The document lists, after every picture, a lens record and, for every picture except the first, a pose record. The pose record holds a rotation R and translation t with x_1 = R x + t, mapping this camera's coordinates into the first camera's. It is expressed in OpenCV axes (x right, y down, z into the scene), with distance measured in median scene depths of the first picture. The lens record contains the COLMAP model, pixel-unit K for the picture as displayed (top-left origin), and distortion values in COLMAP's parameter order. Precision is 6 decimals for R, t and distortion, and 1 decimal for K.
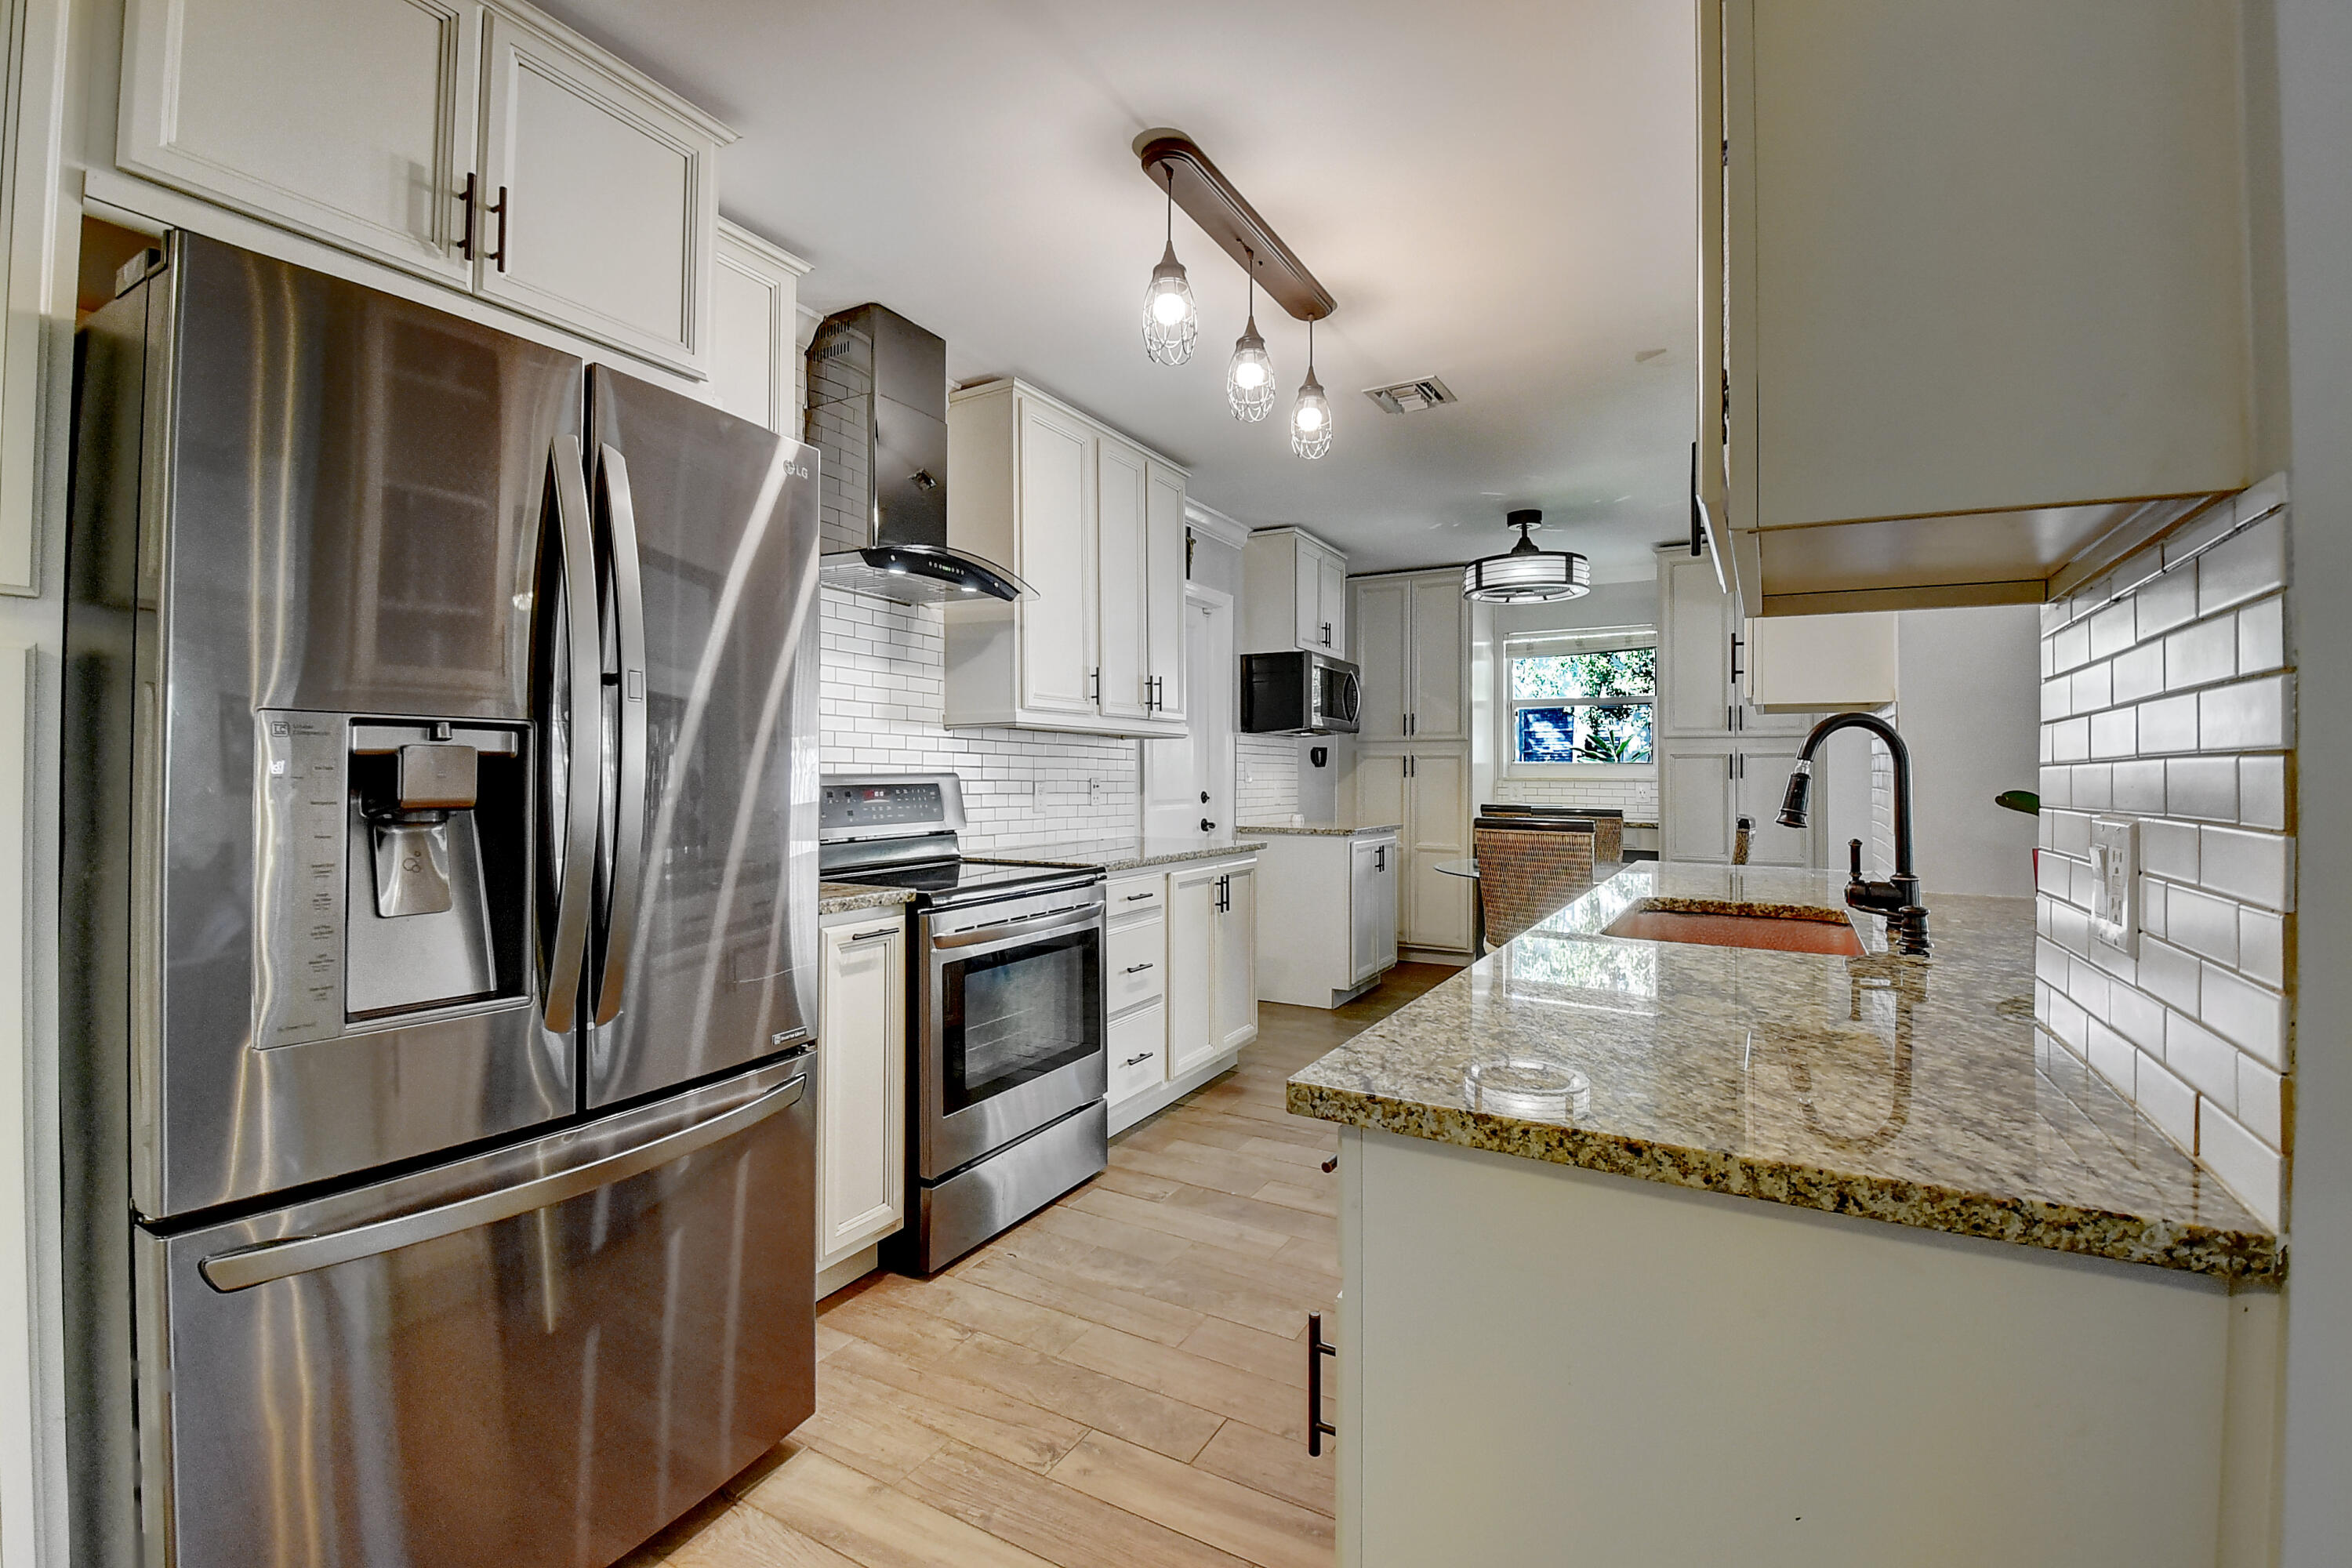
lens RADIAL K [[1036.8, 0, 1170.6], [0, 1036.8, 764.4], [0, 0, 1]] dist [-0.000032, -0.014558]
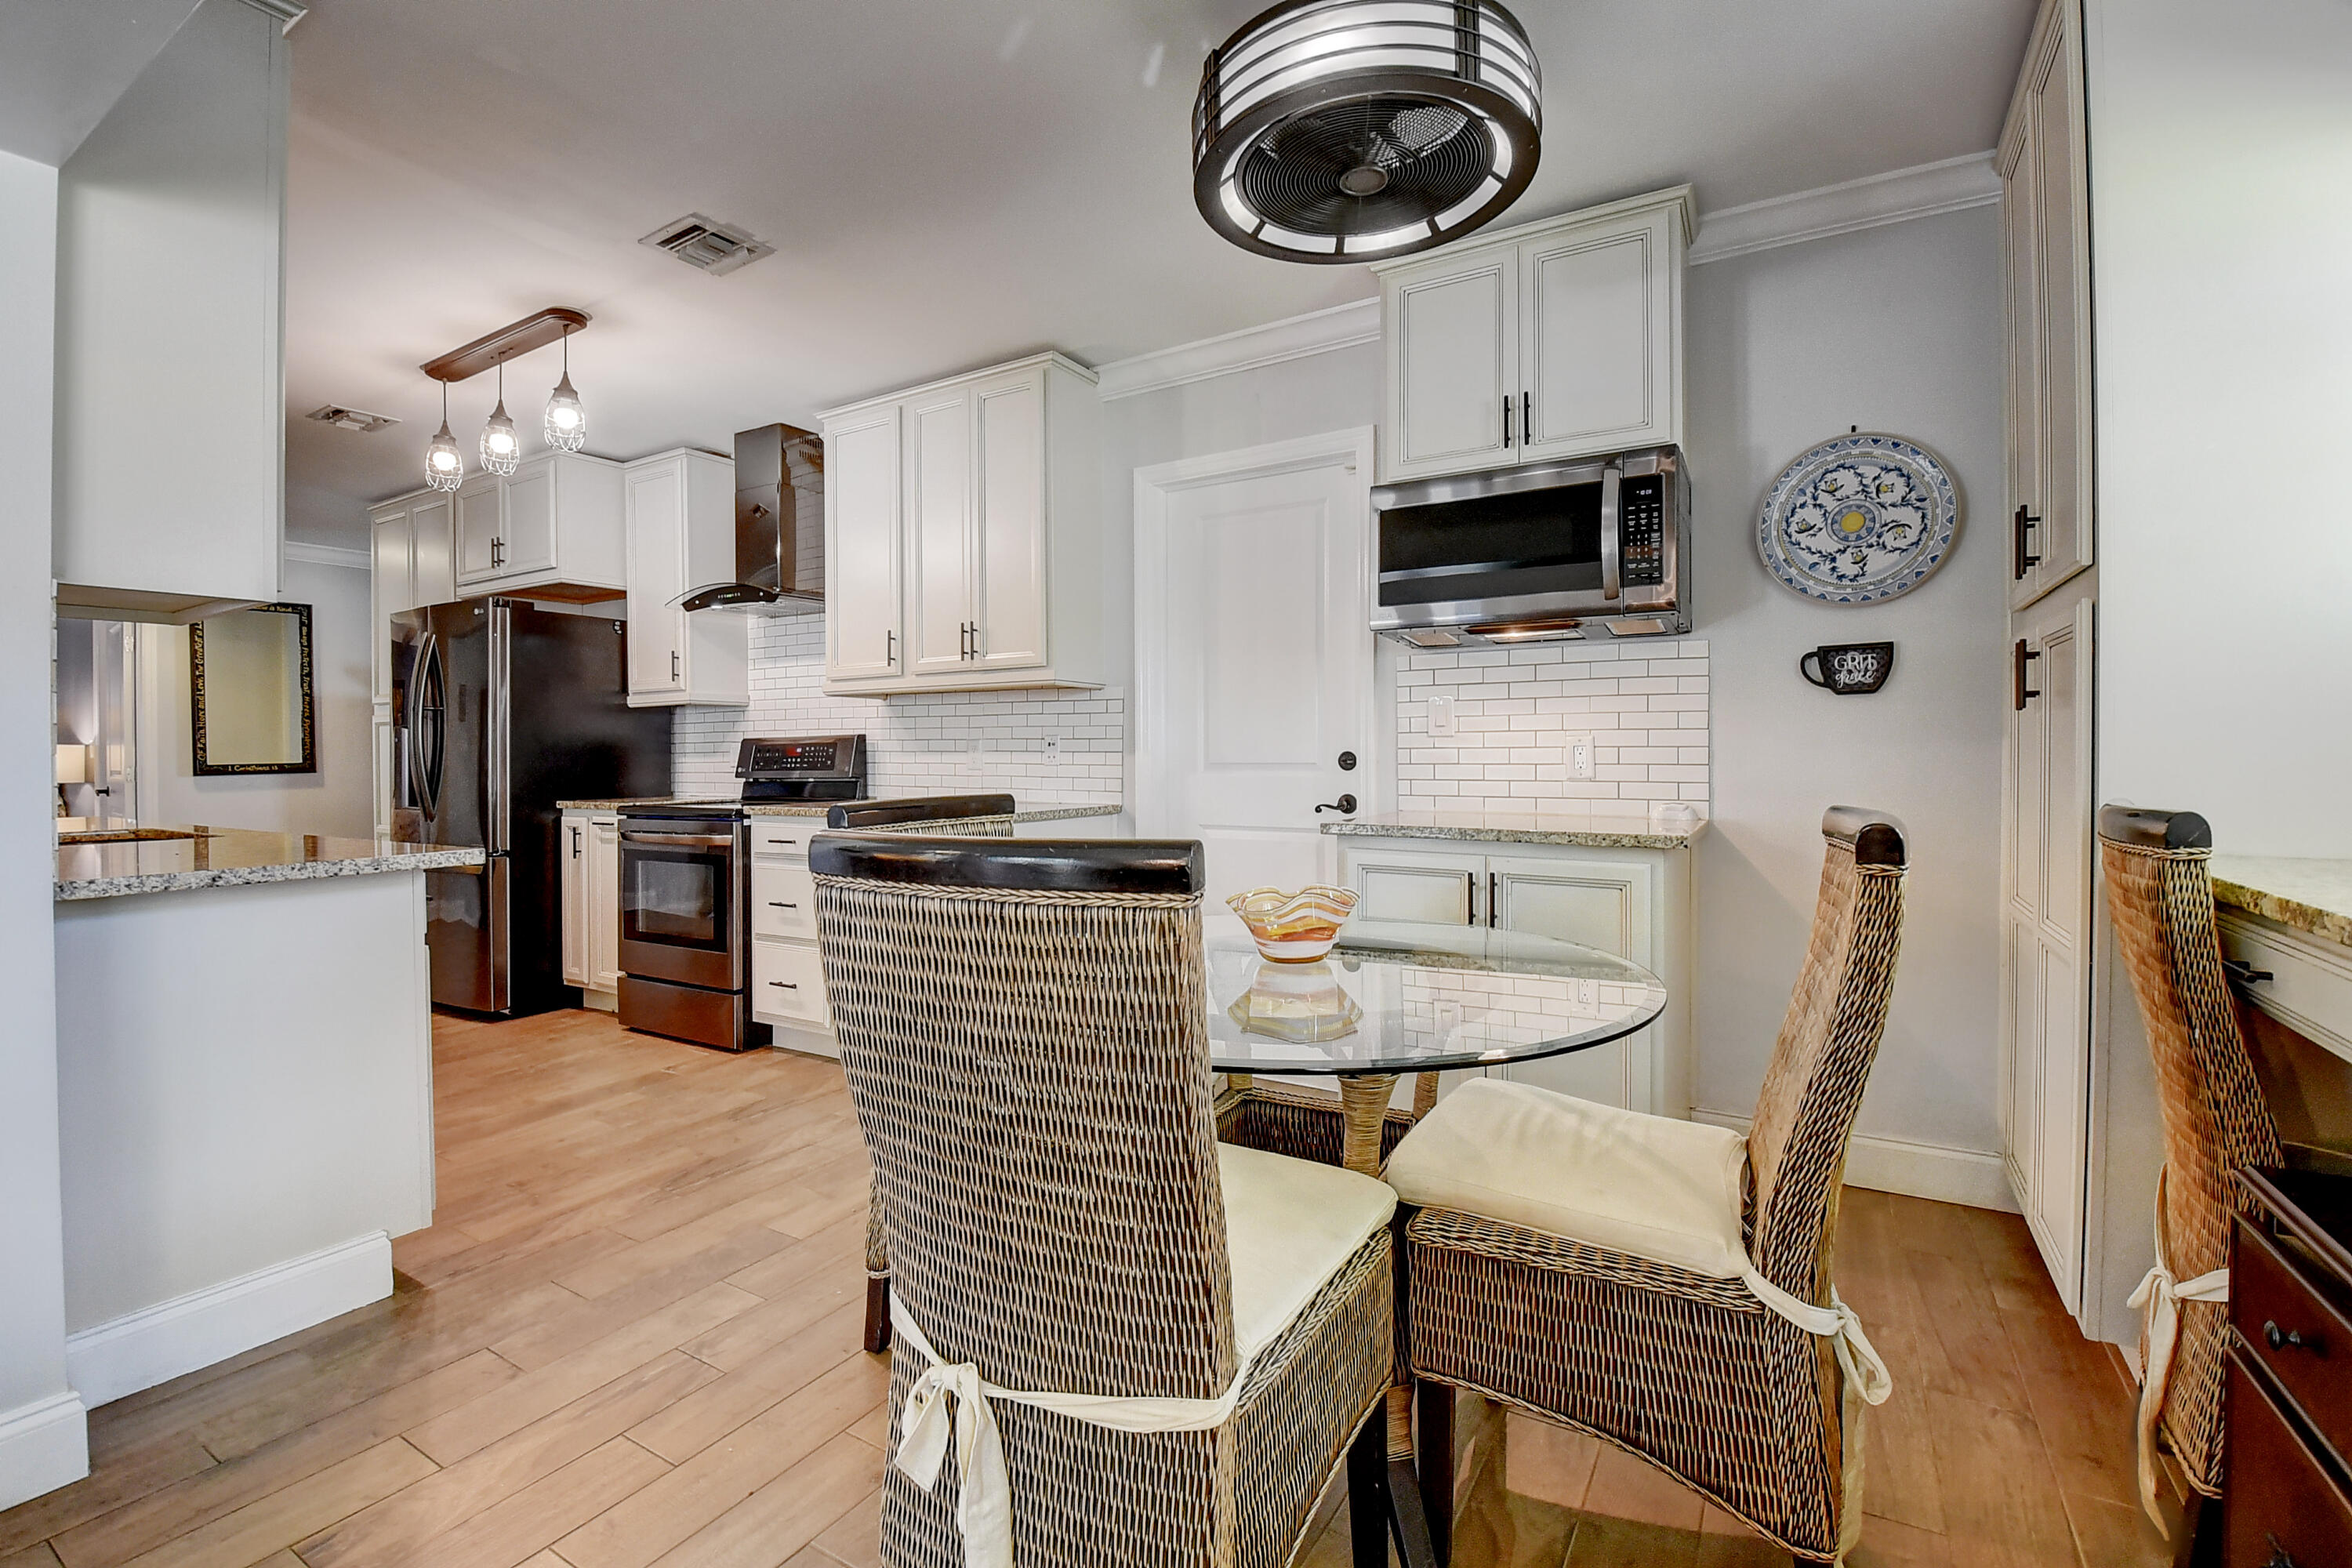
lens RADIAL K [[1036.8, 0, 1169.6], [0, 1036.8, 761.1], [0, 0, 1]] dist [-0.000032, -0.014558]
pose [[-0.035669, 0.003255, -0.999358, 0.894356], [0.016829, 0.999855, 0.002656, 0.037671], [0.999222, -0.016723, -0.035718, 1.215566]]
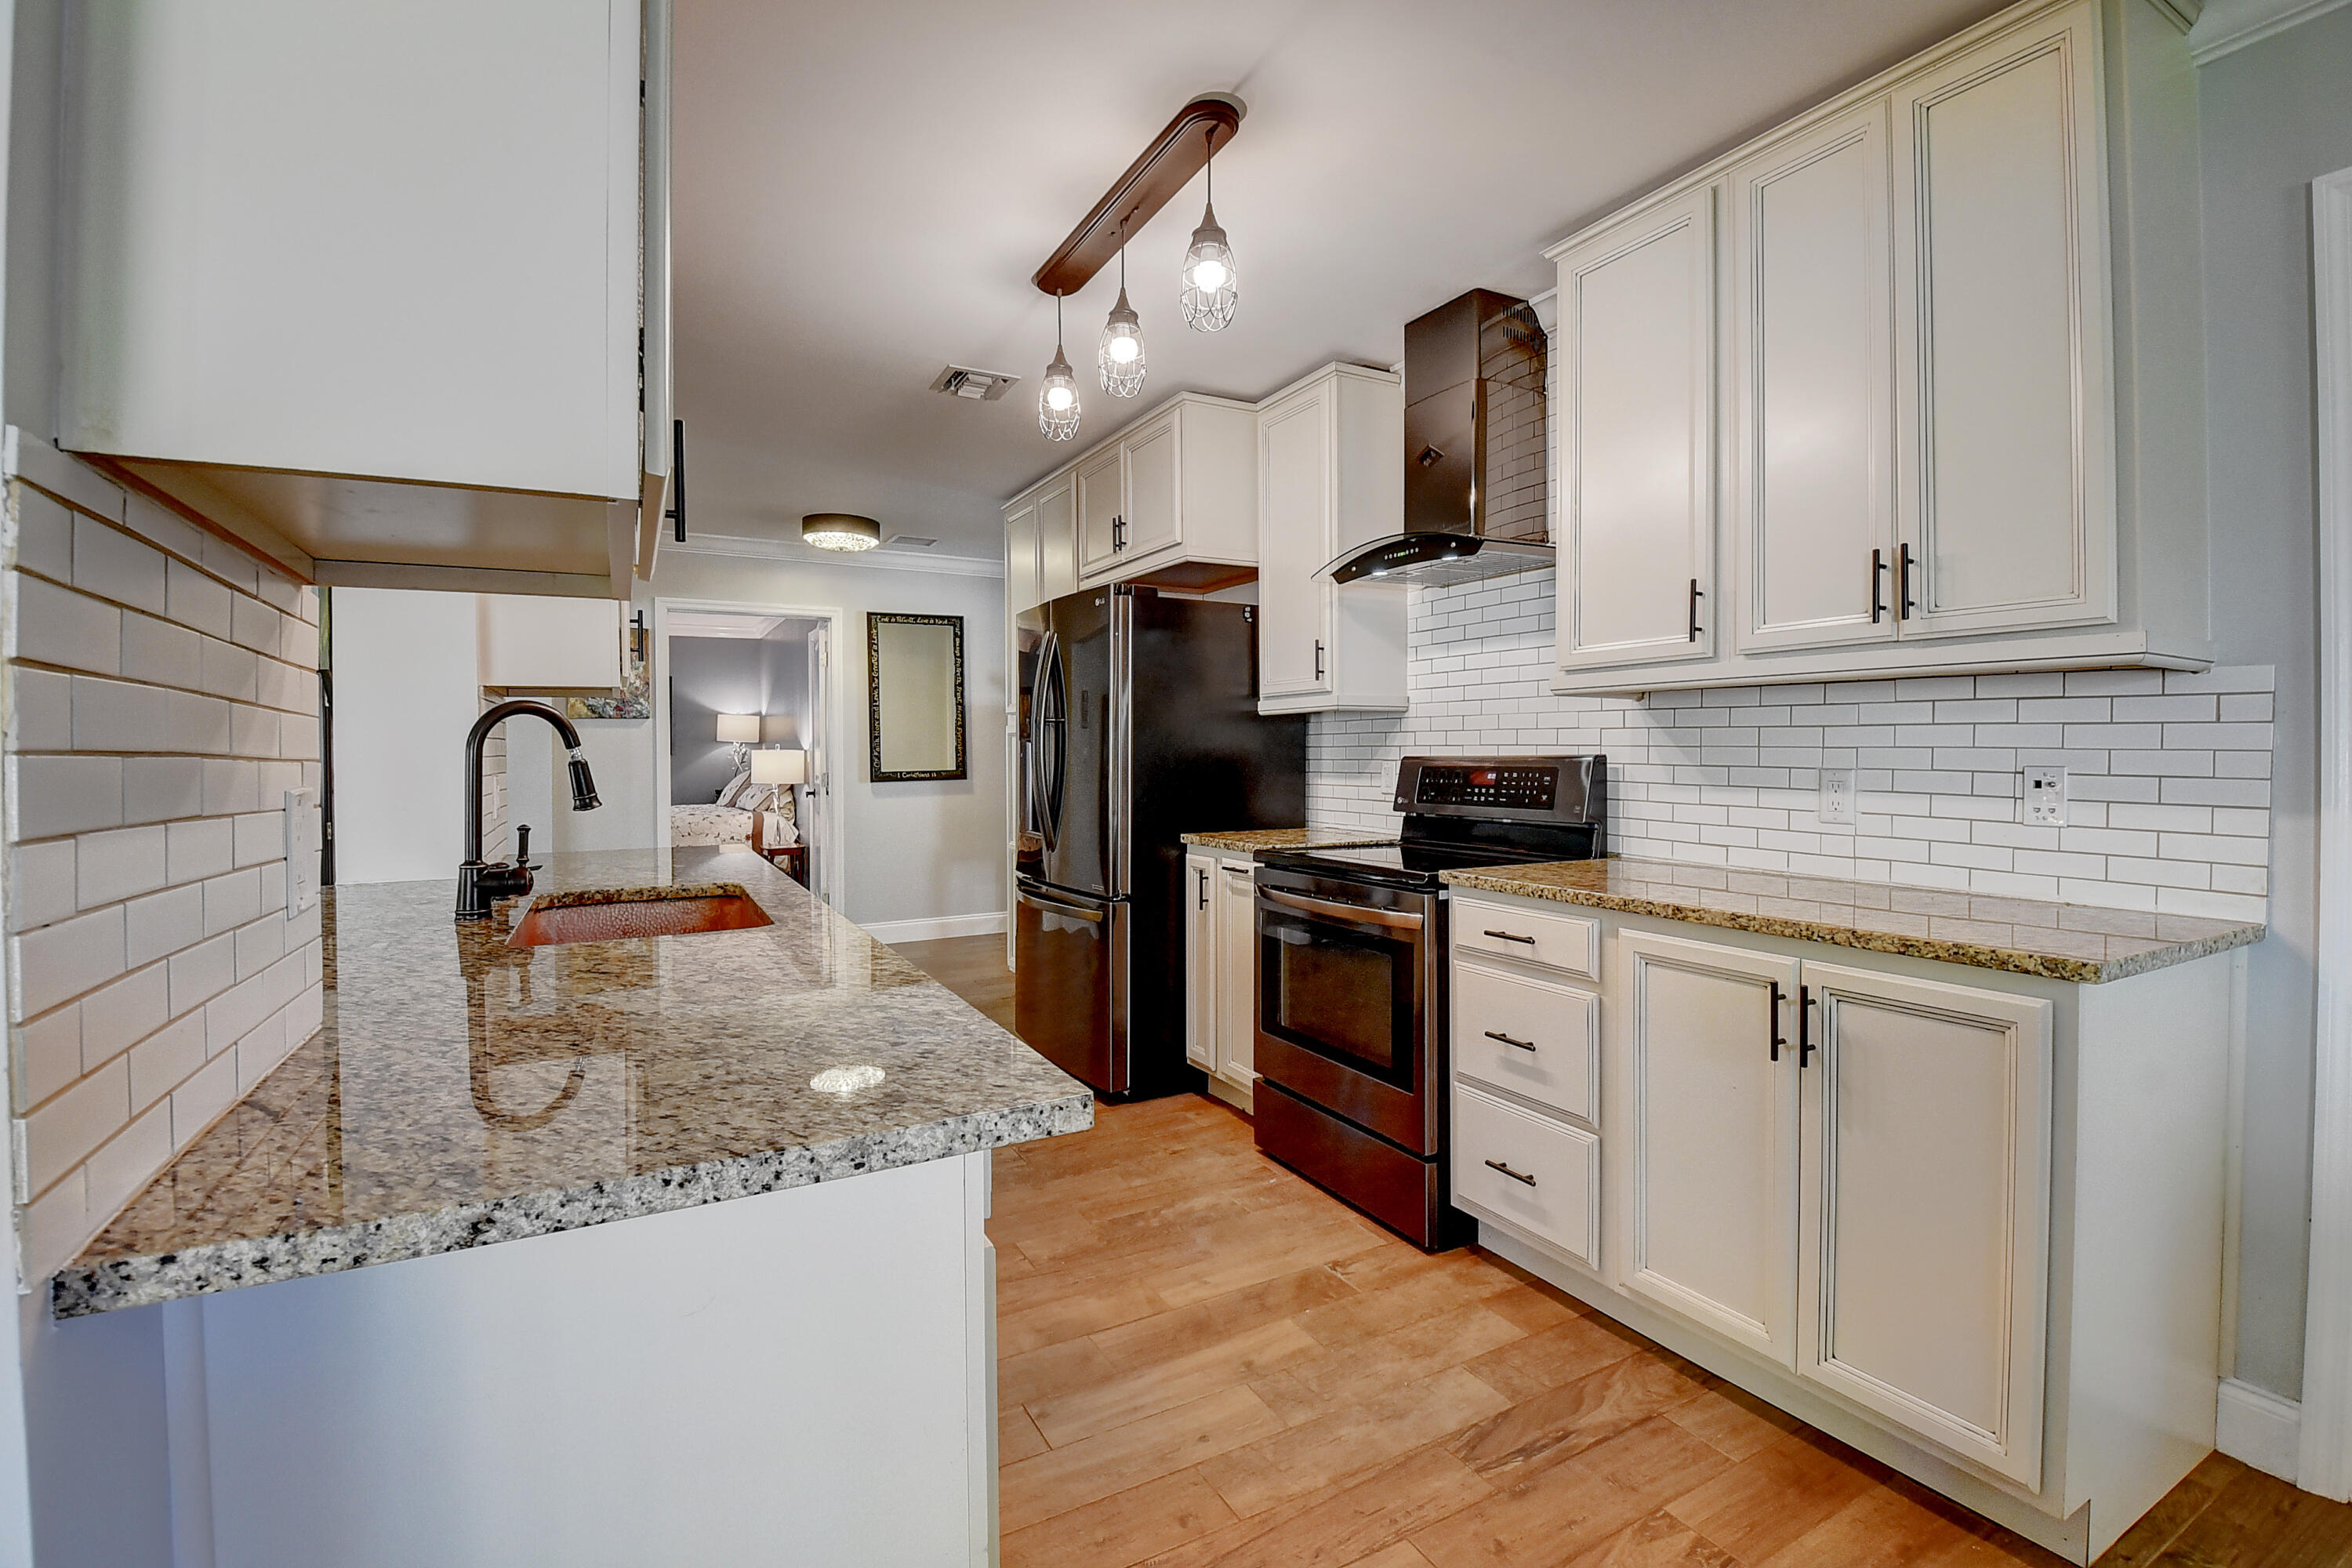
lens RADIAL K [[1036.8, 0, 1167.0], [0, 1036.8, 760.5], [0, 0, 1]] dist [-0.000032, -0.014558]
pose [[-0.534375, 0.007992, -0.845210, 0.558618], [0.010432, 0.999941, 0.002860, 0.005652], [0.845183, -0.007289, -0.534427, 0.979107]]
